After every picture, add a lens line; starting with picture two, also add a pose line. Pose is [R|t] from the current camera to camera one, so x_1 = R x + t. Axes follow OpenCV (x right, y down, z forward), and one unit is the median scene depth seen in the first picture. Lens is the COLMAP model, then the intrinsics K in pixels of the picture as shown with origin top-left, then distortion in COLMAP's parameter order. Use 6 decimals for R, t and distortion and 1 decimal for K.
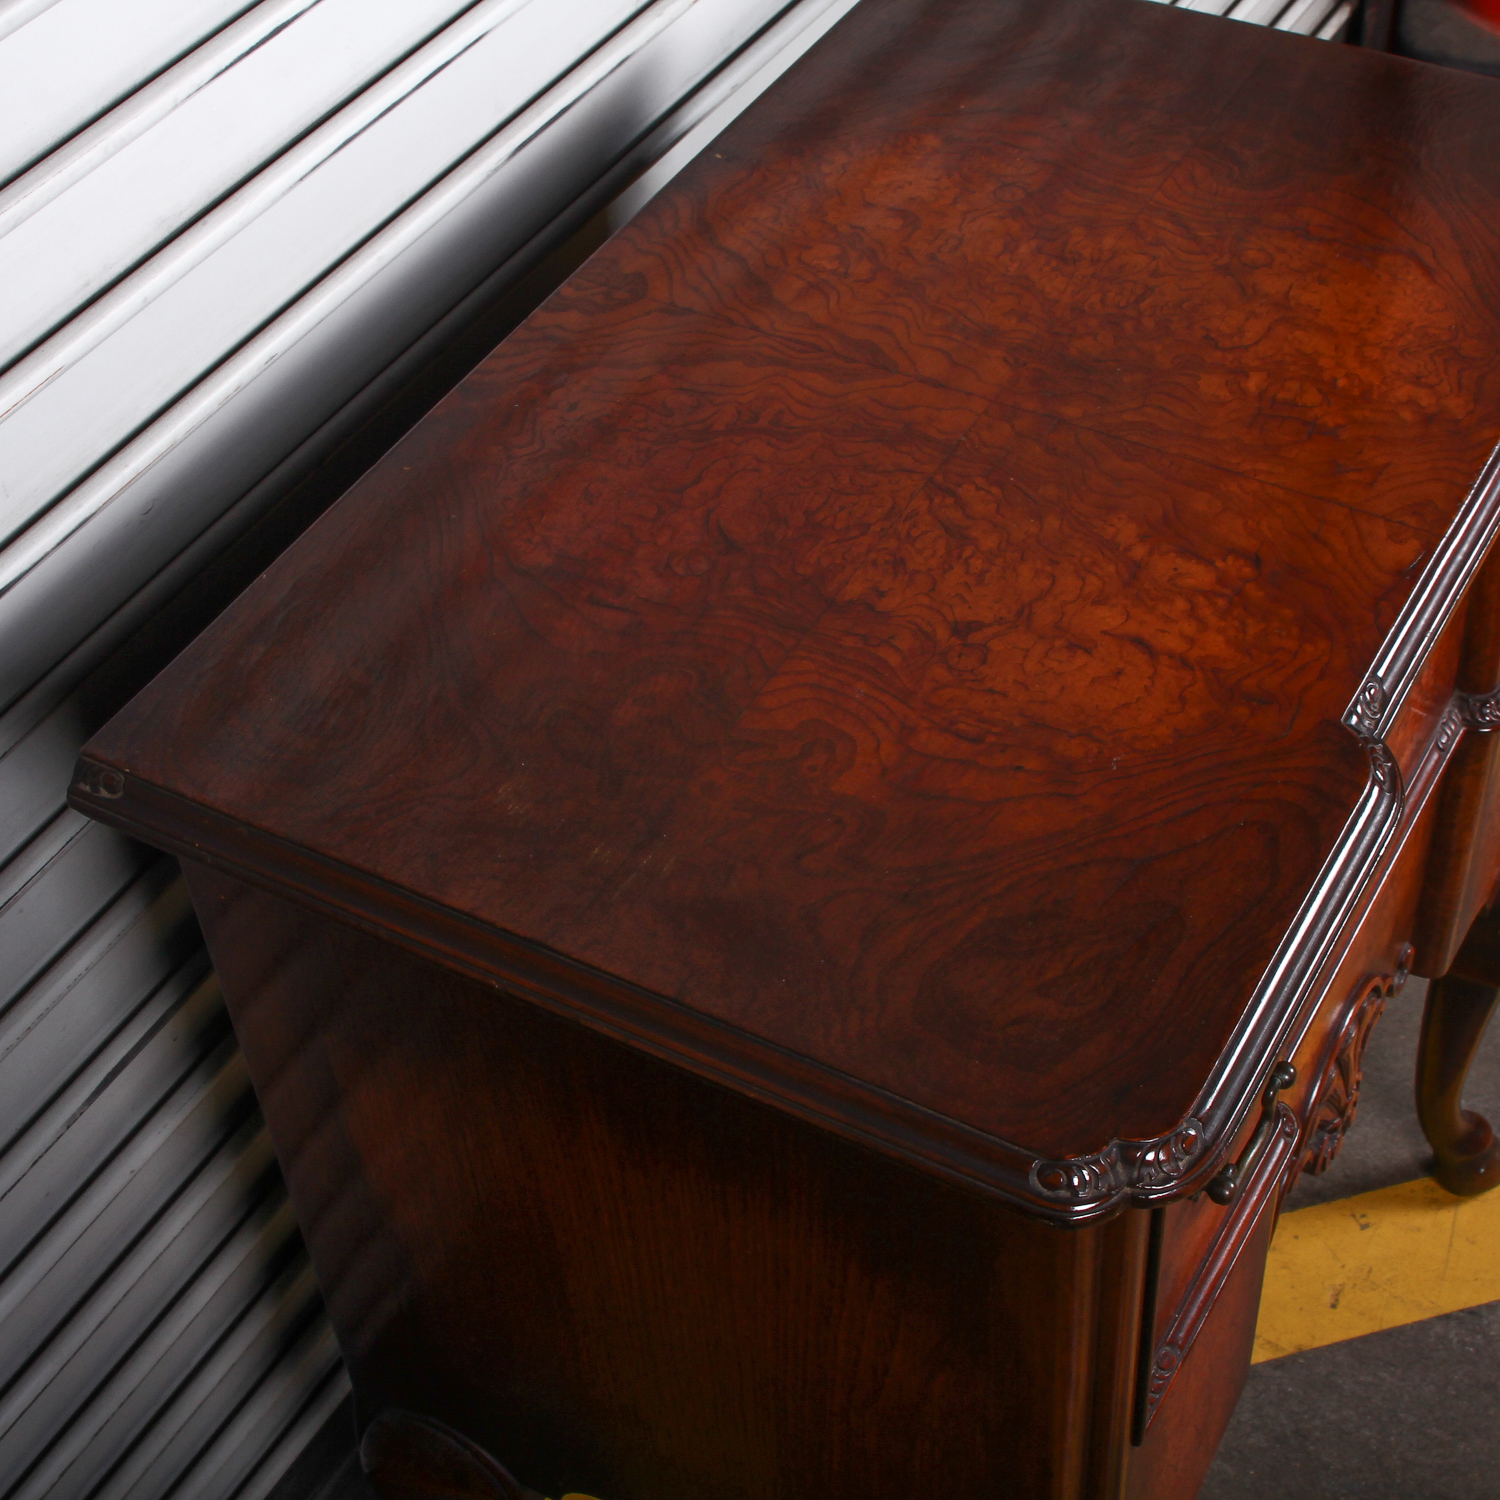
lens RADIAL K [[2533.9, 0, 746.4], [0, 2533.9, 744.6], [0, 0, 1]] dist [-0.082486, 0.000000]
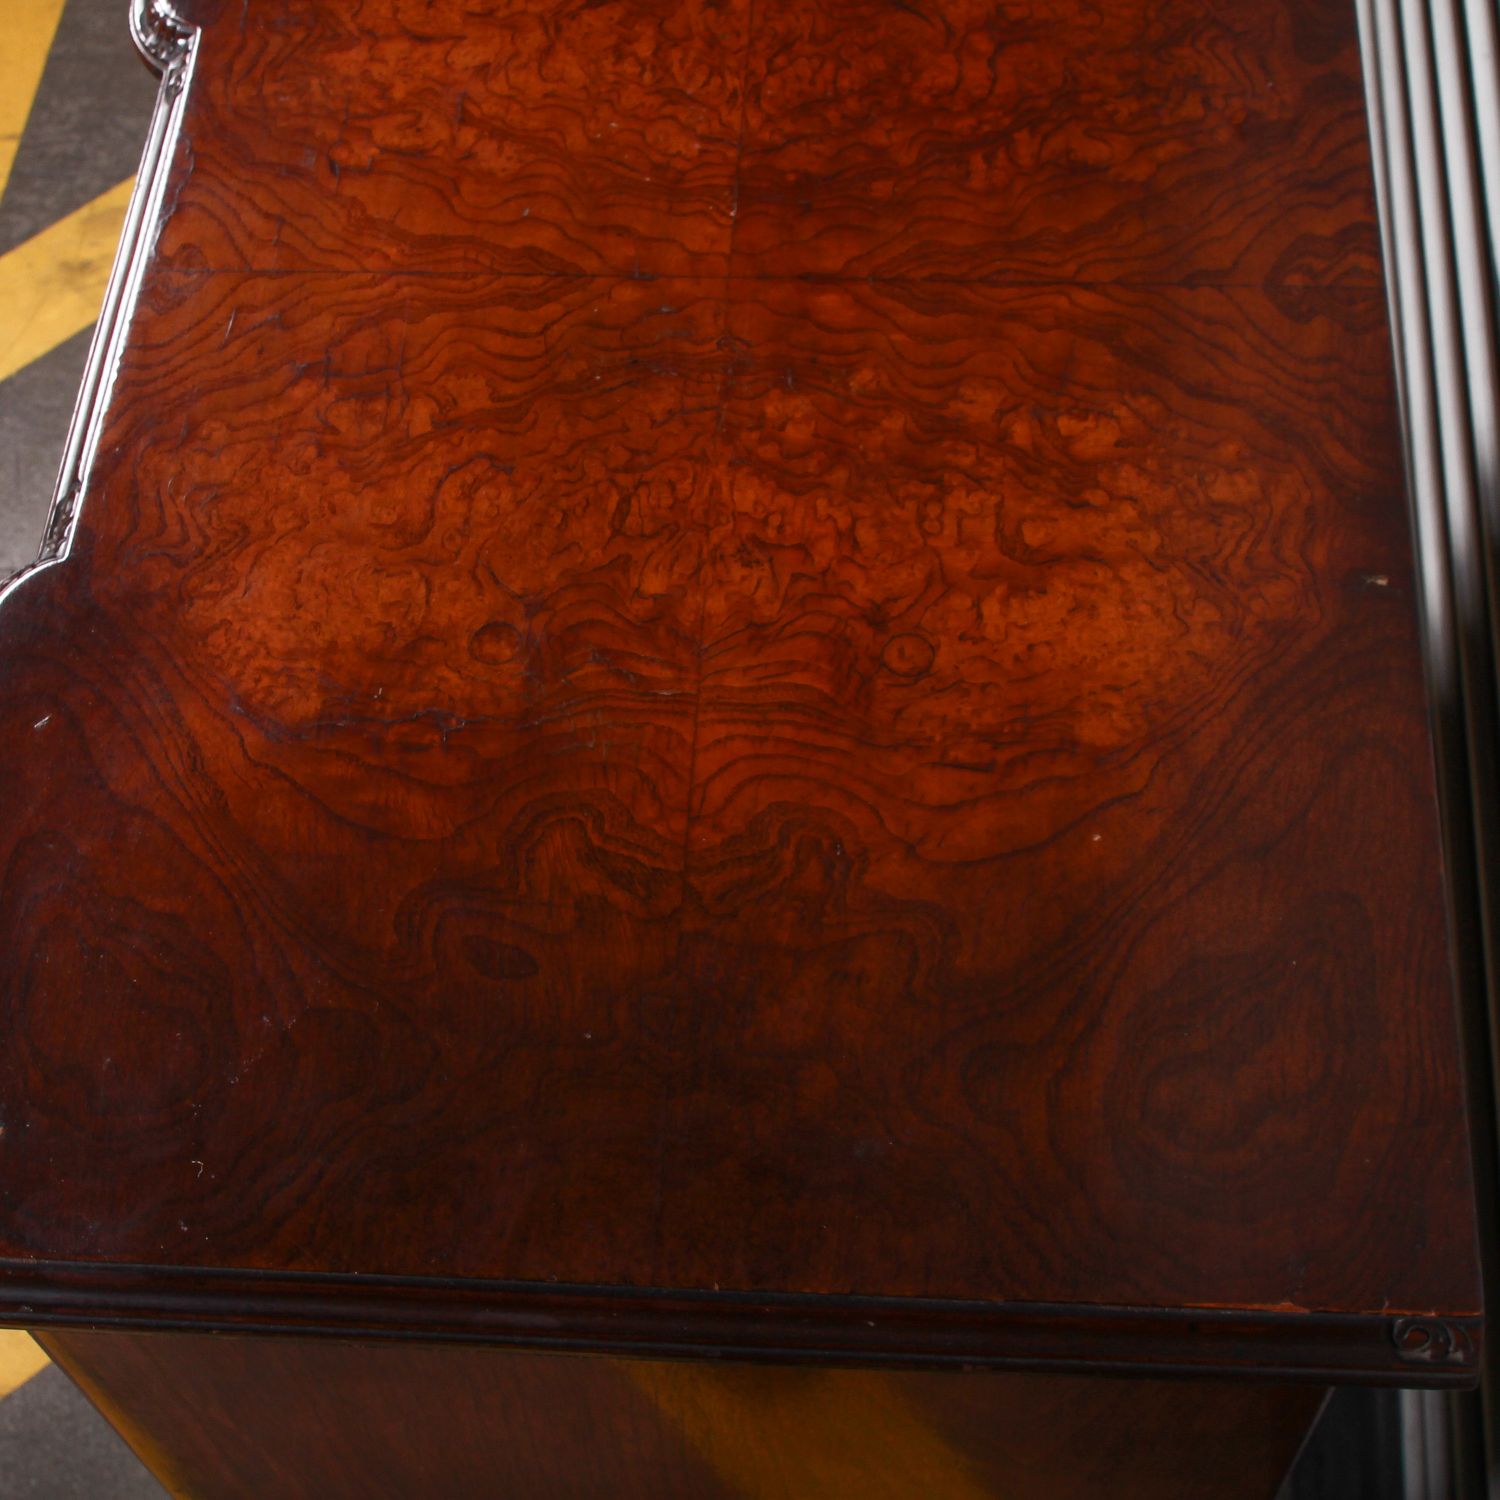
lens RADIAL K [[2533.9, 0, 748.4], [0, 2533.9, 746.1], [0, 0, 1]] dist [-0.082486, 0.000000]
pose [[-0.890162, 0.428327, -0.155392, 0.293158], [-0.249385, -0.172580, 0.952903, -0.963139], [0.381337, 0.886990, 0.260442, 0.995726]]
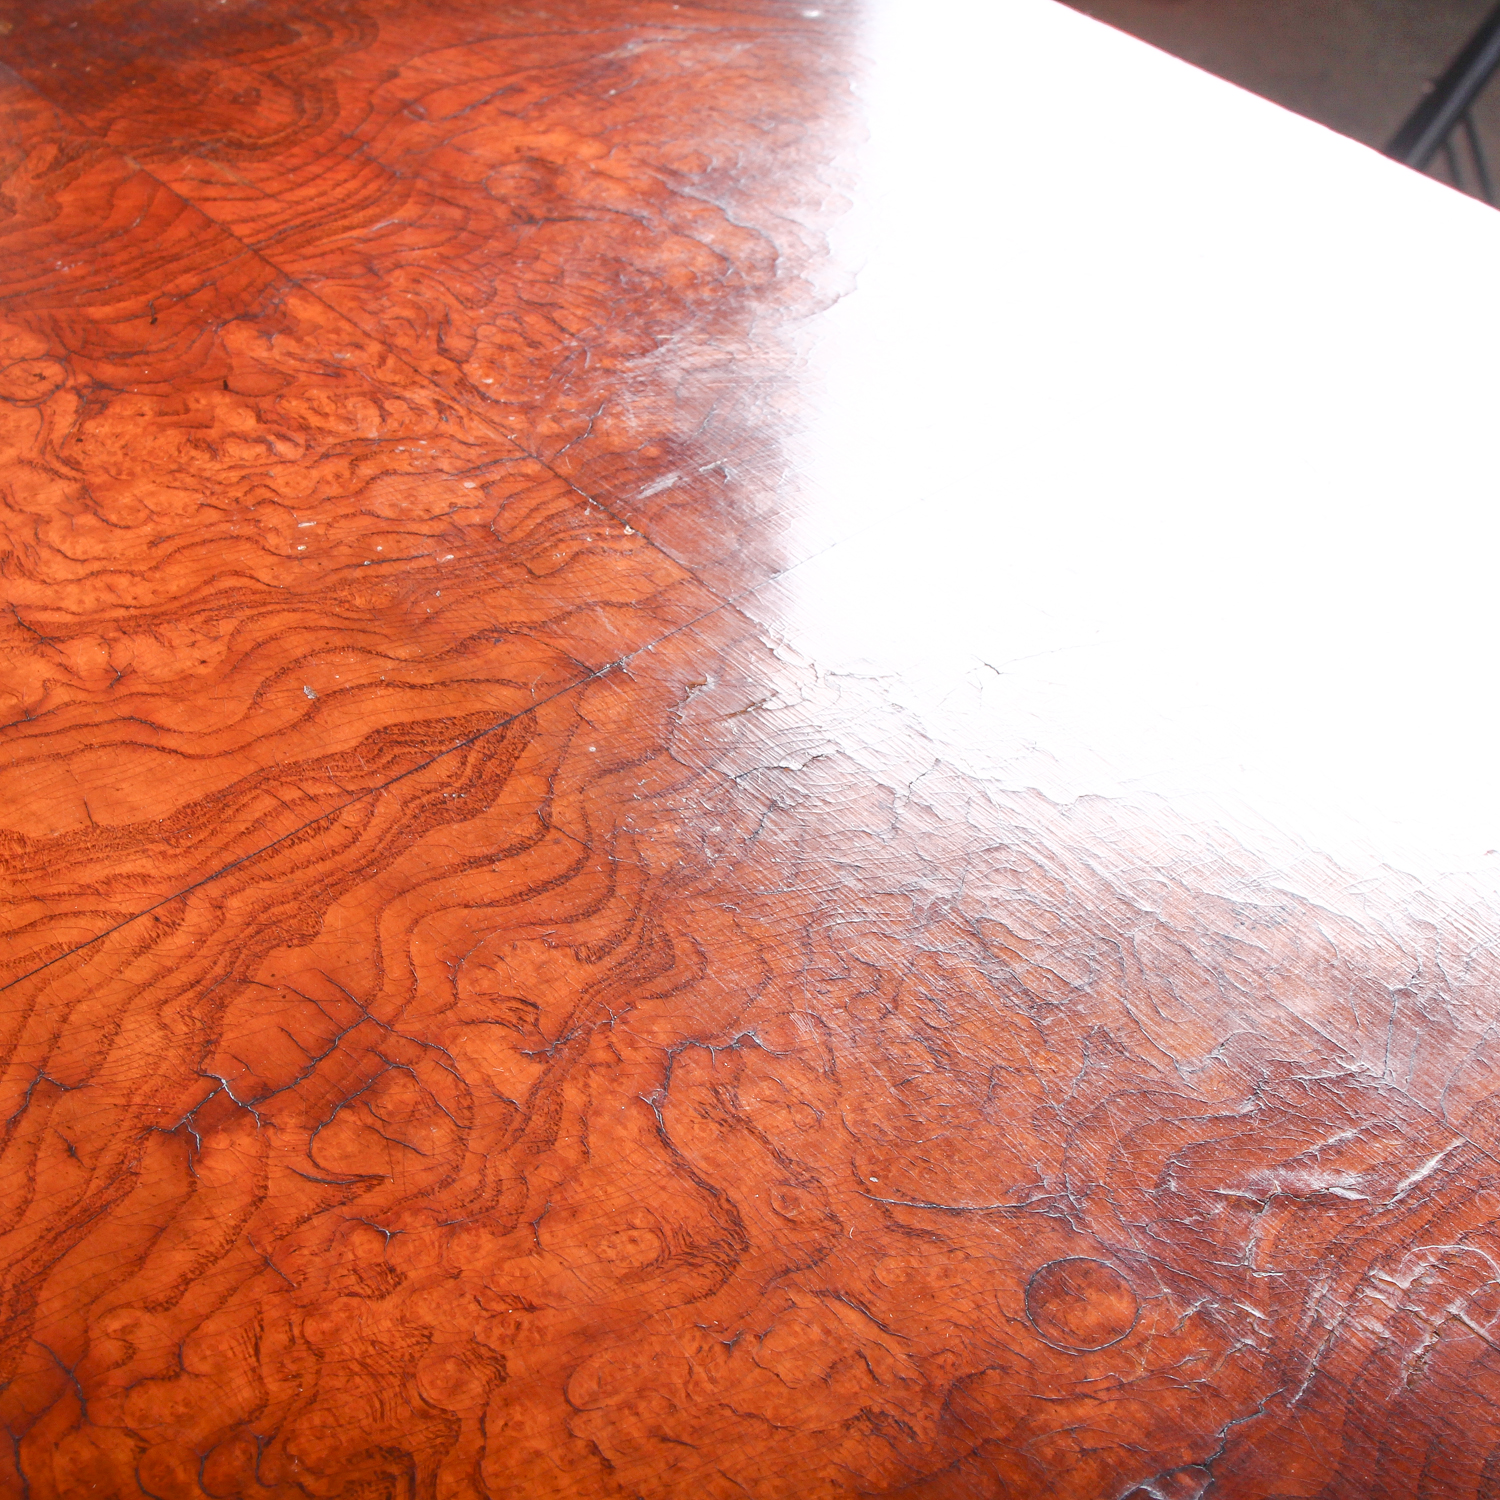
lens RADIAL K [[2533.9, 0, 763.6], [0, 2533.9, 755.6], [0, 0, 1]] dist [-0.082486, 0.000000]
pose [[-0.340379, 0.672105, -0.657584, 0.416631], [-0.641871, 0.344971, 0.684834, -0.448819], [0.687127, 0.655187, 0.313984, 0.953313]]
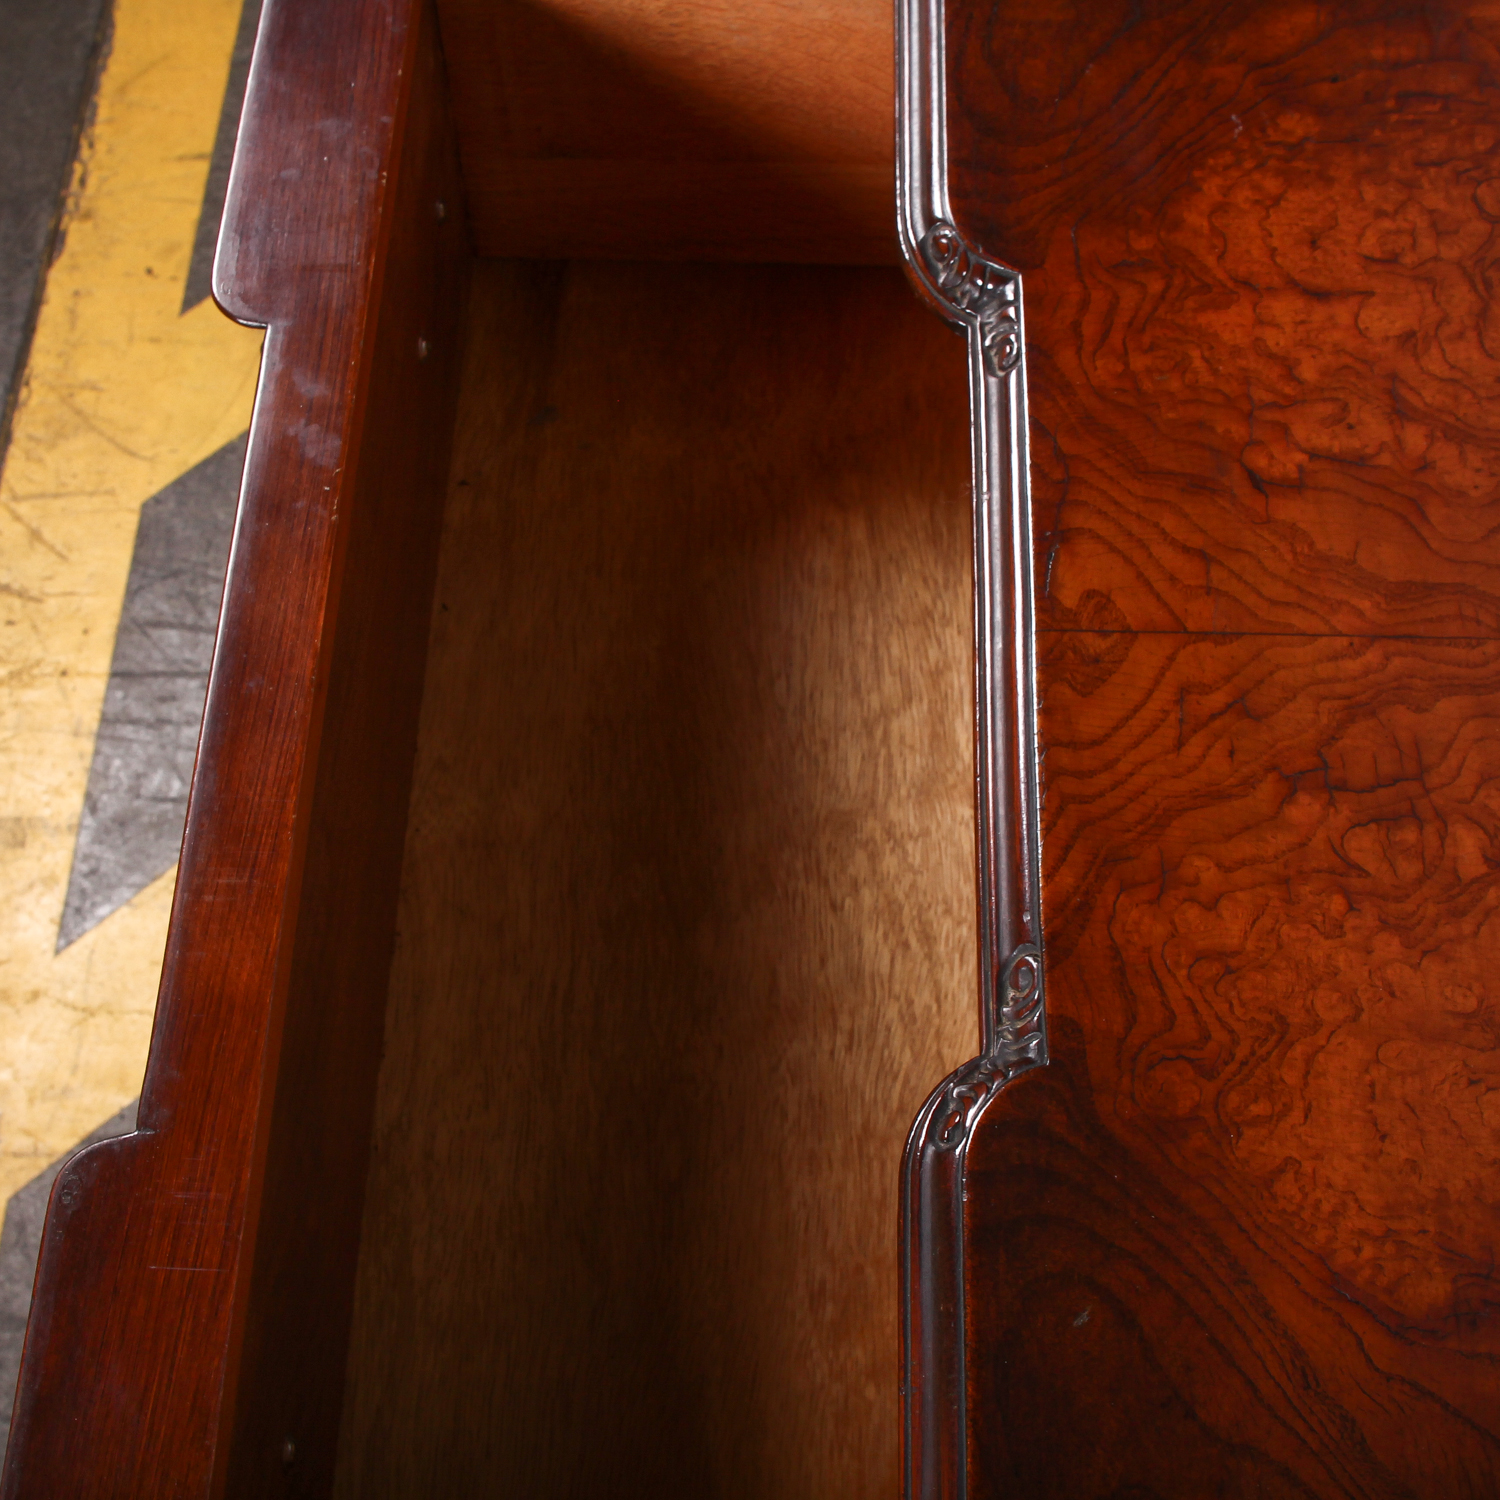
lens RADIAL K [[2533.9, 0, 754.5], [0, 2533.9, 747.3], [0, 0, 1]] dist [-0.082486, 0.000000]
pose [[-0.877179, 0.445045, -0.180255, 0.468900], [-0.300699, -0.216476, 0.928826, -0.667923], [0.374349, 0.868949, 0.323713, 0.785830]]
